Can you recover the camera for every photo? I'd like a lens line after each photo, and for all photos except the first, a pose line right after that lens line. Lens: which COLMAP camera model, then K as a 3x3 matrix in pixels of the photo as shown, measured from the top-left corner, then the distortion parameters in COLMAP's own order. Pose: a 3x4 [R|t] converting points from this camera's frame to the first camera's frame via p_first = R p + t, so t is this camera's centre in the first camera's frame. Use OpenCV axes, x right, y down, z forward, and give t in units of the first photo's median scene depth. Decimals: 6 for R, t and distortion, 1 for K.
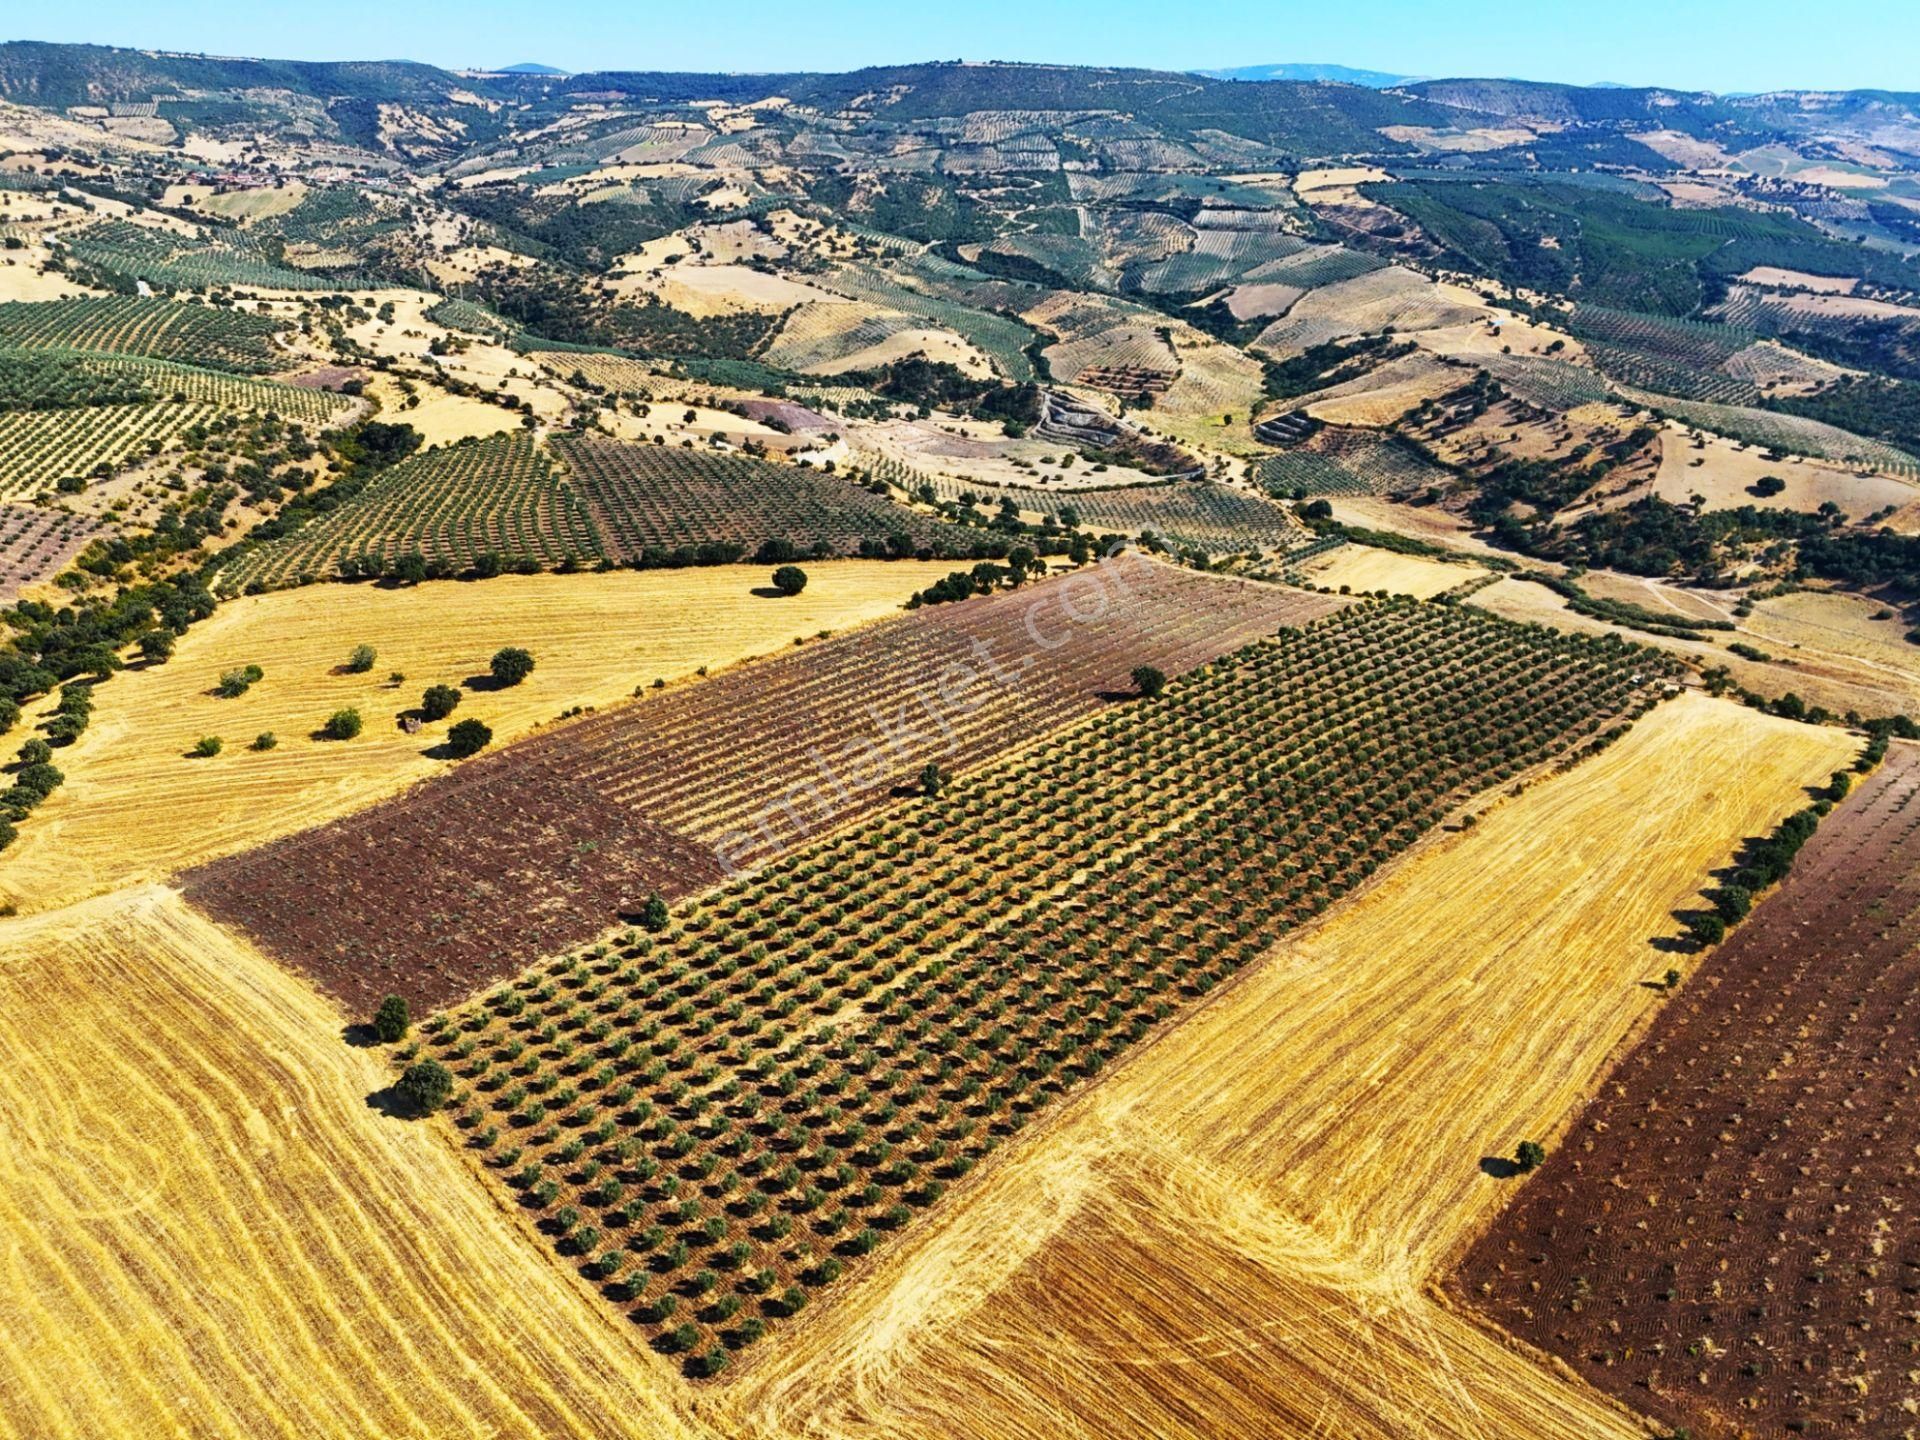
lens RADIAL K [[1419.7, 0, 963.6], [0, 1419.7, 717.6], [0, 0, 1]] dist [0.061029, -0.051938]
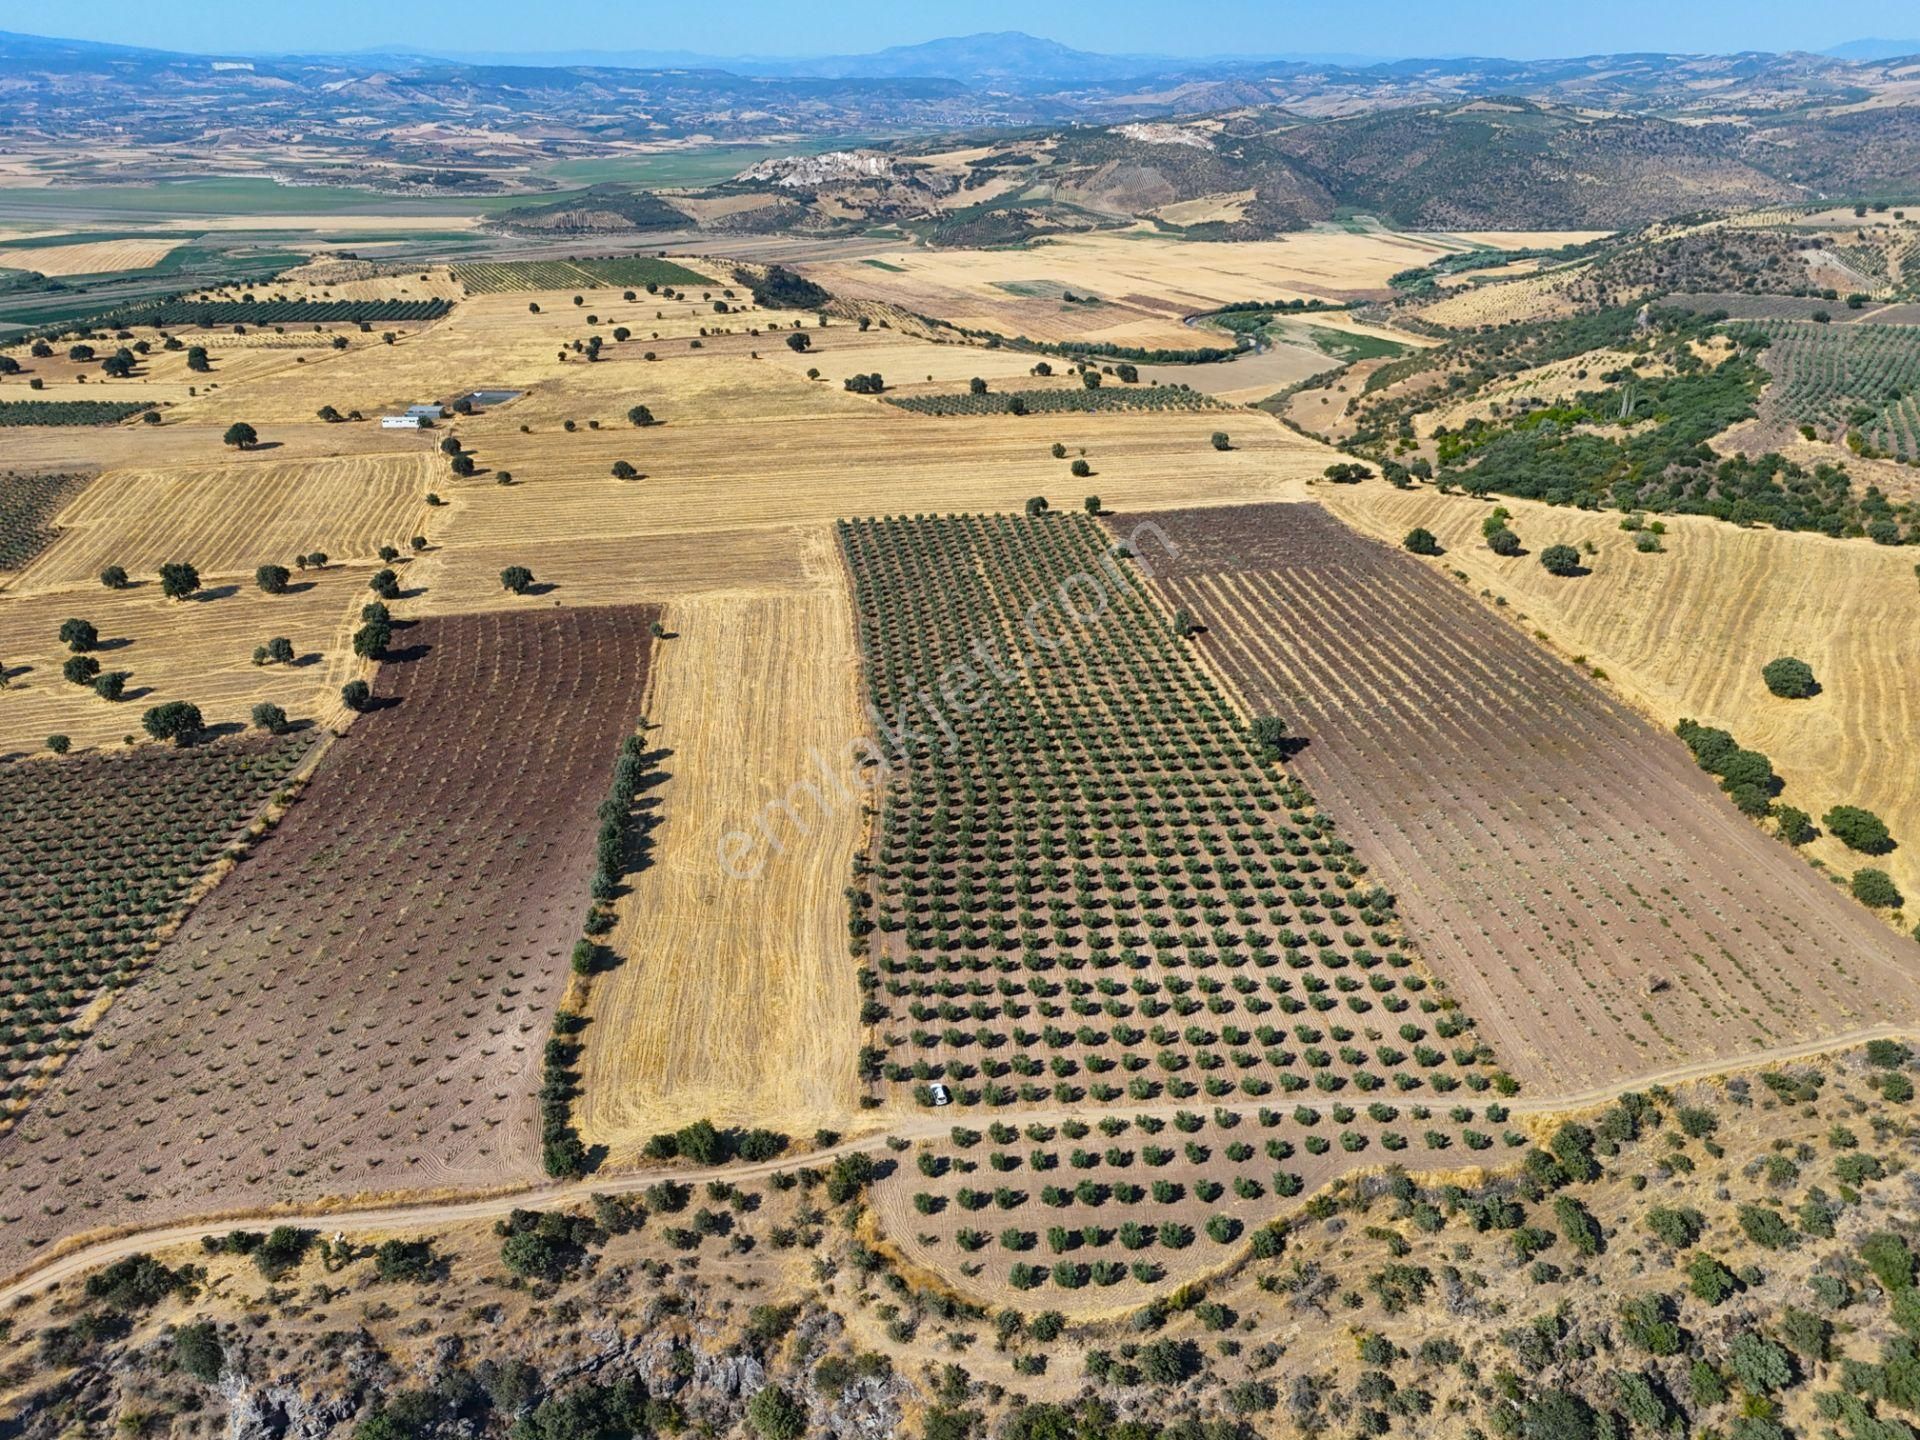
lens RADIAL K [[1419.7, 0, 967.0], [0, 1419.7, 713.9], [0, 0, 1]] dist [0.061029, -0.051938]
pose [[-0.647053, 0.303097, -0.699610, 0.229857], [-0.286622, 0.753586, 0.591571, -0.133463], [0.706520, 0.583301, -0.400736, 0.325682]]
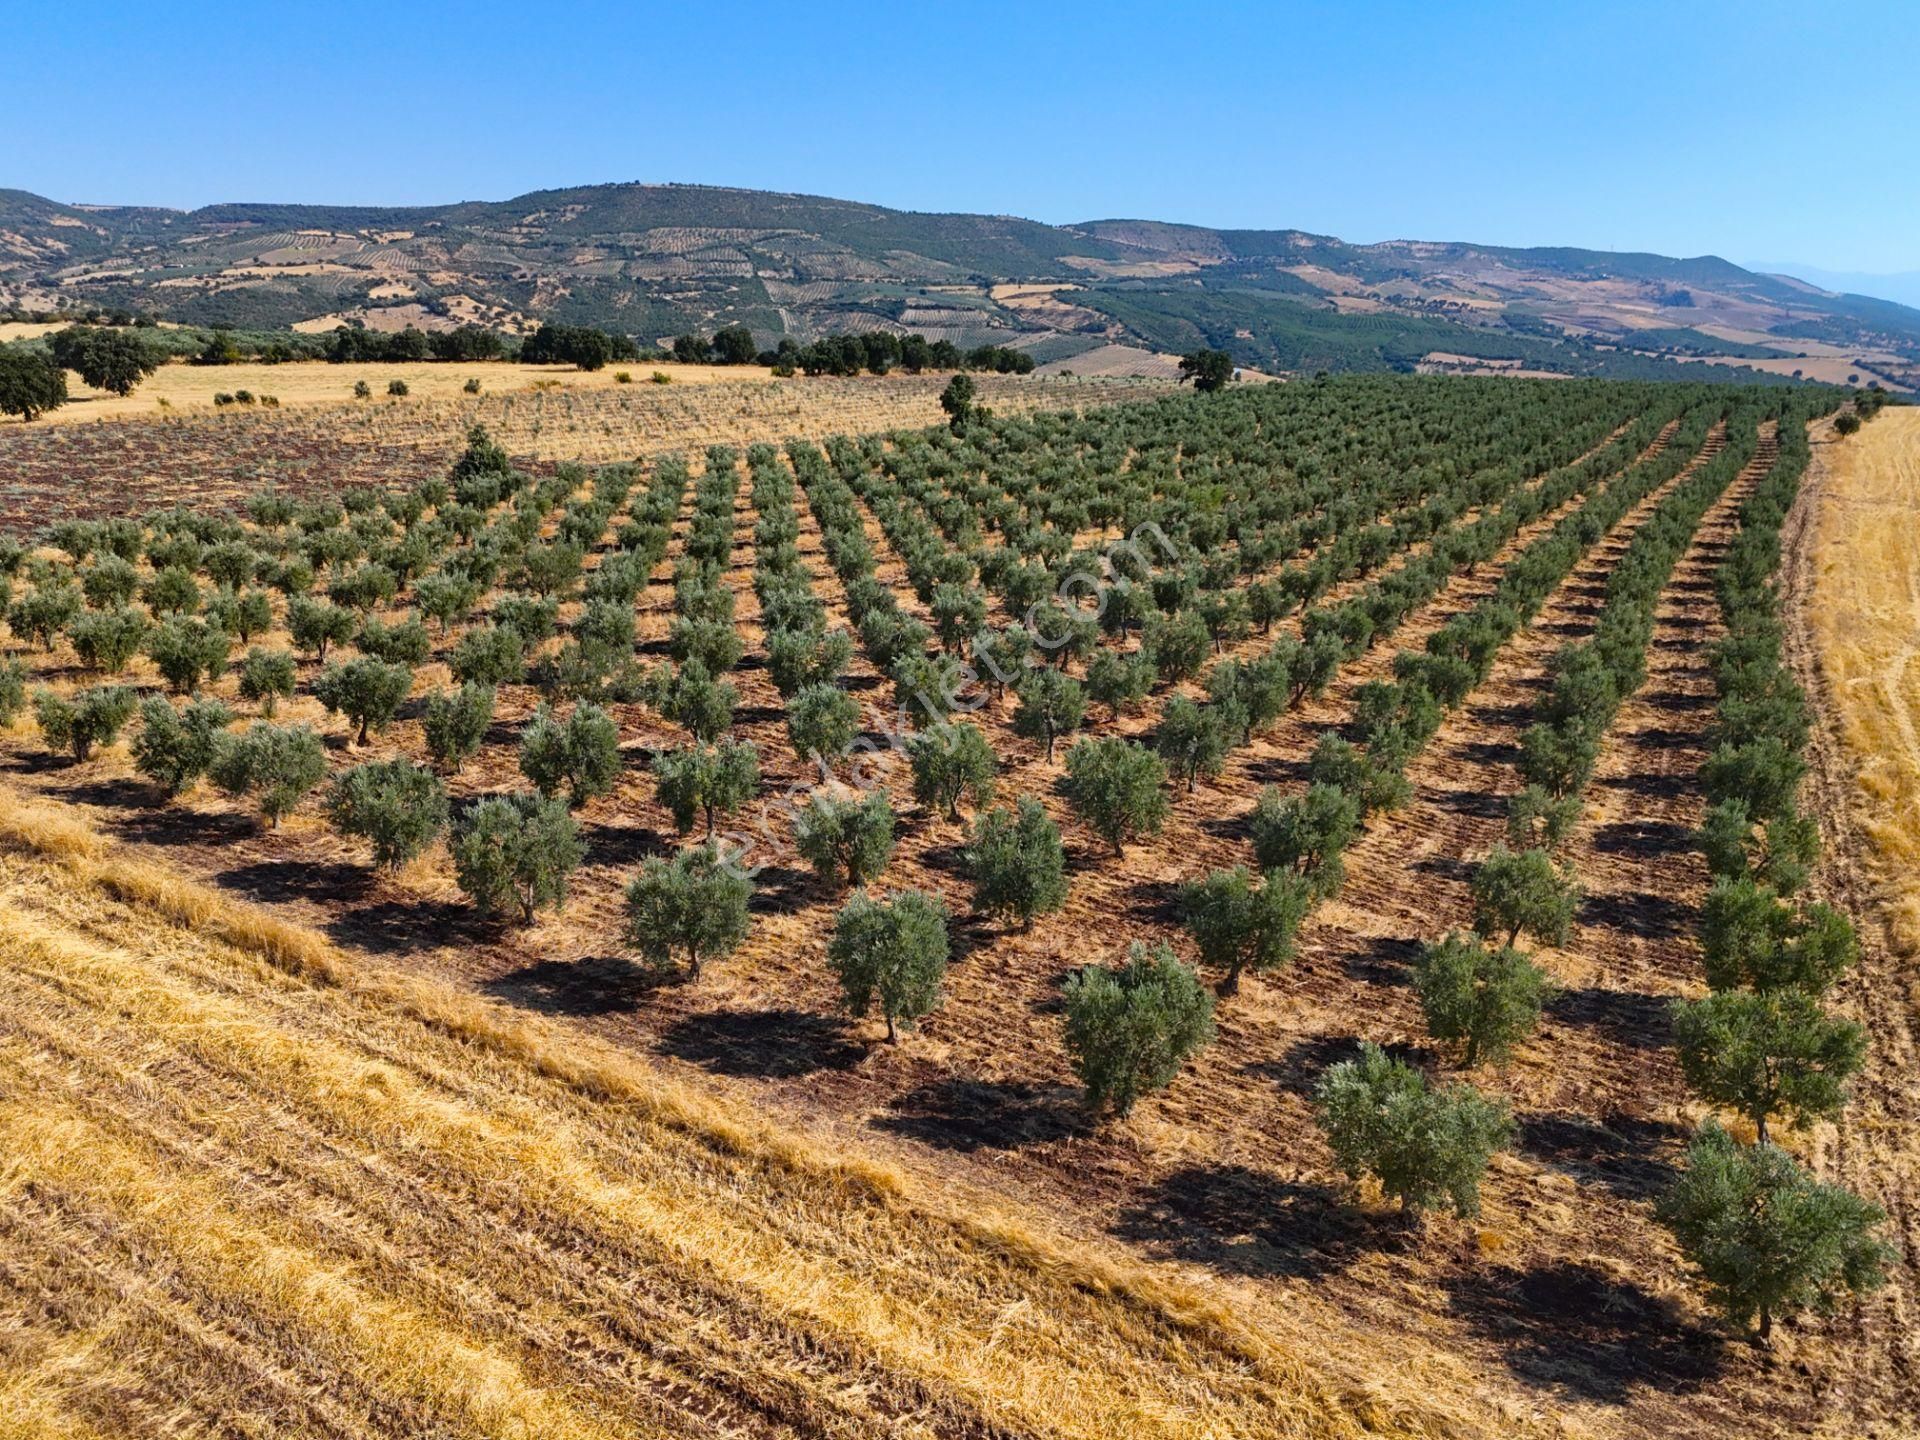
lens RADIAL K [[1419.7, 0, 963.8], [0, 1419.7, 721.2], [0, 0, 1]] dist [0.061029, -0.051938]
pose [[0.974550, -0.061276, 0.215633, -0.033914], [0.086647, 0.990121, -0.110236, 0.051675], [-0.206748, 0.126114, 0.970232, 0.111151]]
